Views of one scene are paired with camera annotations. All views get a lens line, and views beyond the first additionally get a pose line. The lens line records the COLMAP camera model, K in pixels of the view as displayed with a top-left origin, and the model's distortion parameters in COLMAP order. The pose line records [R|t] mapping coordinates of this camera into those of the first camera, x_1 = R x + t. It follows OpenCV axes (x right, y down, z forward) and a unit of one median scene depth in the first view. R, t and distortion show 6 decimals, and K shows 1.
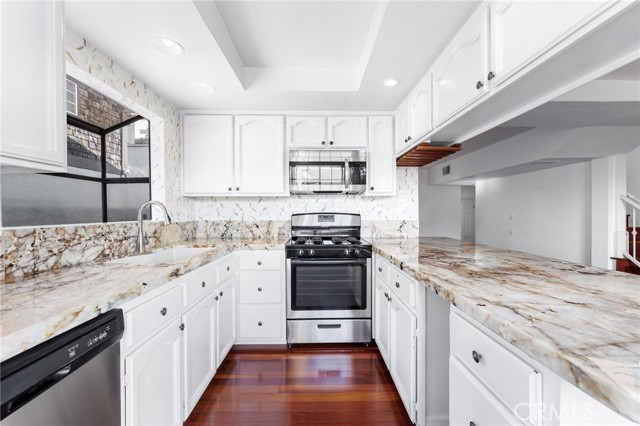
lens RADIAL K [[268.1, 0, 321.2], [0, 268.1, 213.8], [0, 0, 1]] dist [0.001268, 0.000071]
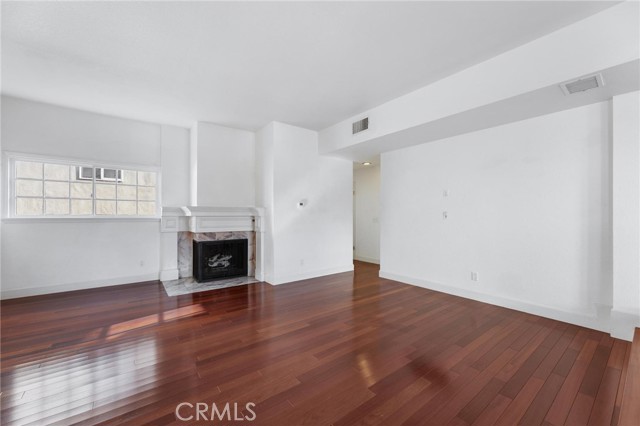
lens RADIAL K [[255.4, 0, 319.5], [0, 255.4, 215.0], [0, 0, 1]] dist [0.002927, 0.000262]
pose [[0.803301, 0.006396, 0.595539, 0.023151], [0.000599, 0.999933, -0.011547, 0.151574], [-0.595573, 0.009632, 0.803243, 1.251419]]
